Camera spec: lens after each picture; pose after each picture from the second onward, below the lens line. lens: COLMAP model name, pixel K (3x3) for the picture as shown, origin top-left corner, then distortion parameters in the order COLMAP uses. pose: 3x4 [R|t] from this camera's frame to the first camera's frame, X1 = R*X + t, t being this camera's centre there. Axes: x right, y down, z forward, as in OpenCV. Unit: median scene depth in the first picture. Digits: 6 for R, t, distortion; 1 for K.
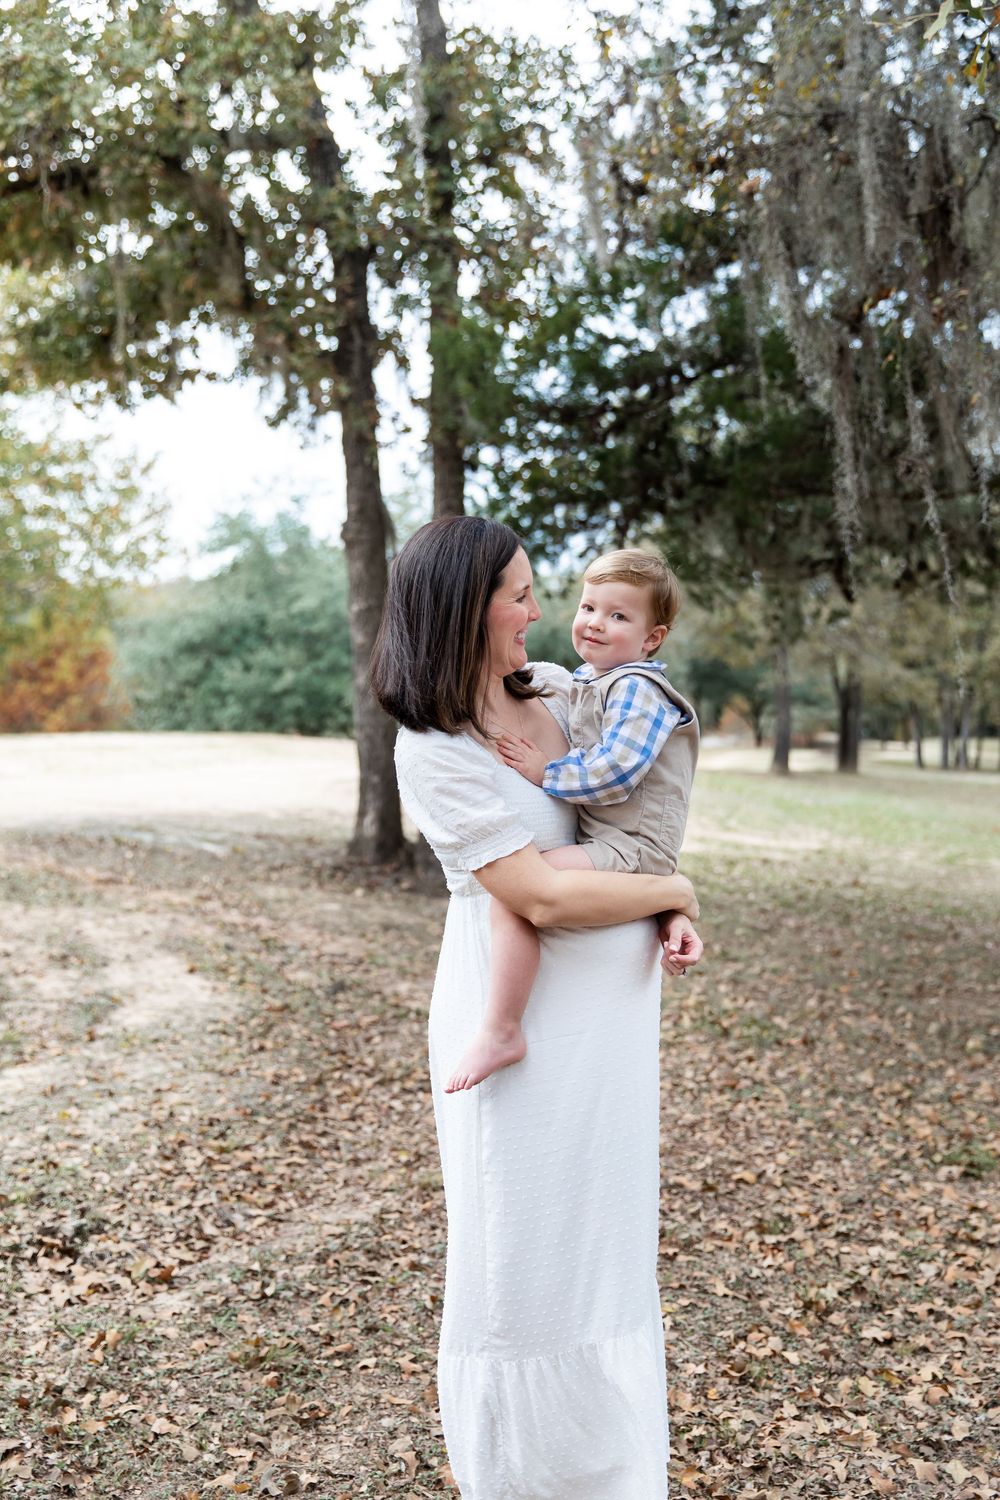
lens RADIAL K [[1765.3, 0, 500.0], [0, 1765.3, 750.0], [0, 0, 1]] dist [0.005343, 0.017894]
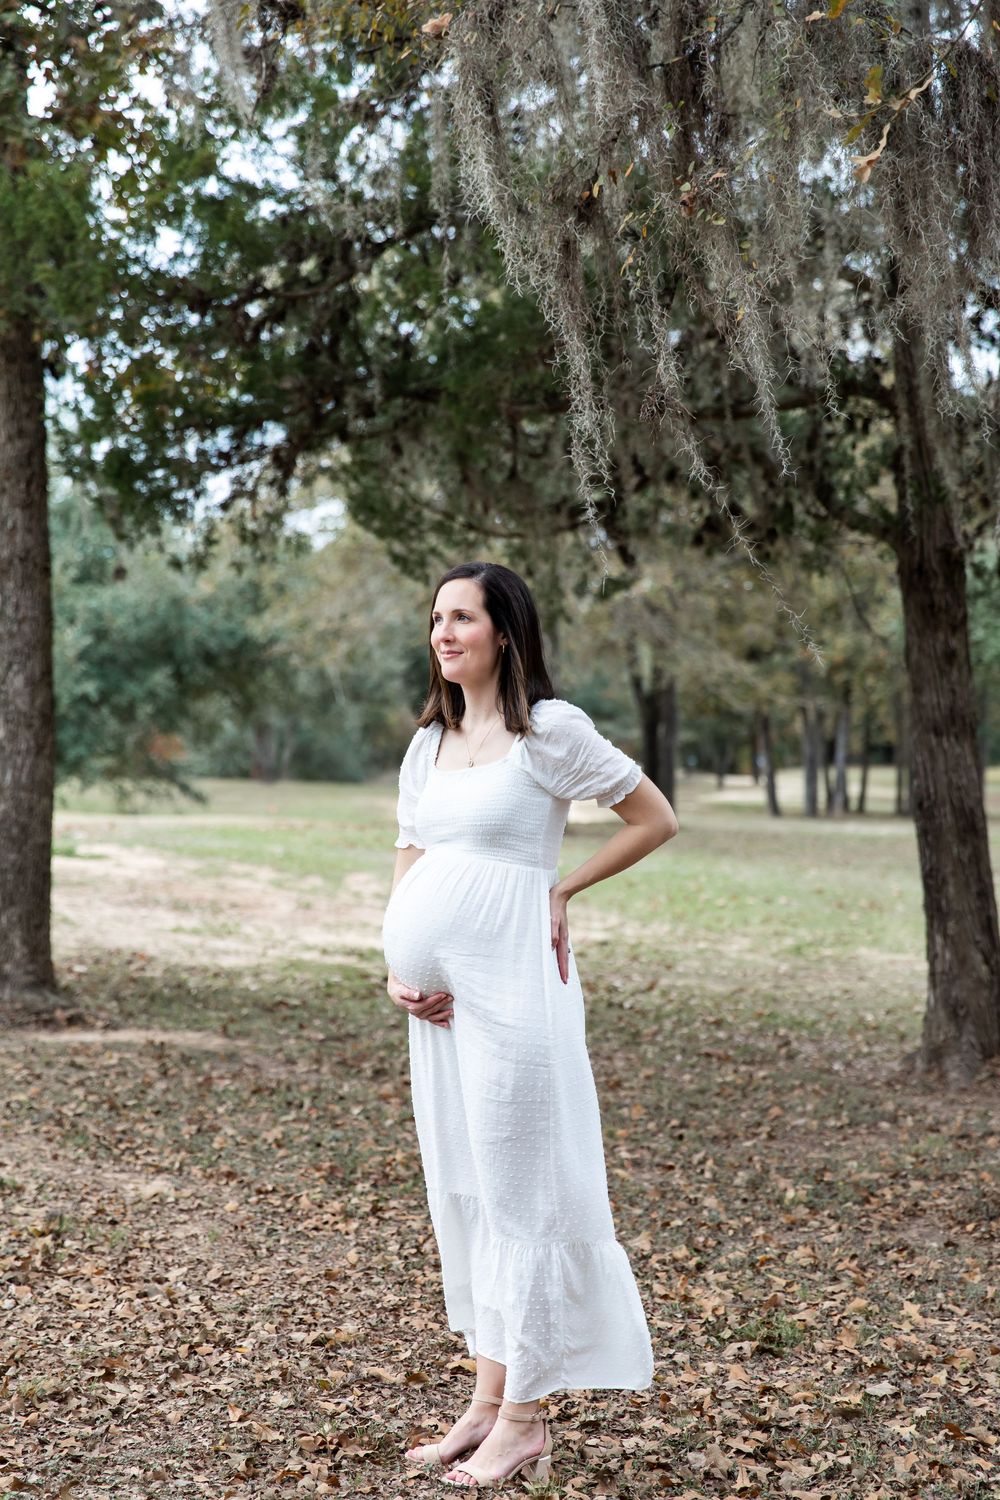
lens RADIAL K [[2880.4, 0, 500.0], [0, 2880.4, 750.0], [0, 0, 1]] dist [0.032557, 0.079835]
pose [[0.990251, -0.024096, 0.137198, -0.003173], [0.026442, 0.999533, -0.015304, 0.001824], [-0.136765, 0.018782, 0.990425, -0.109133]]
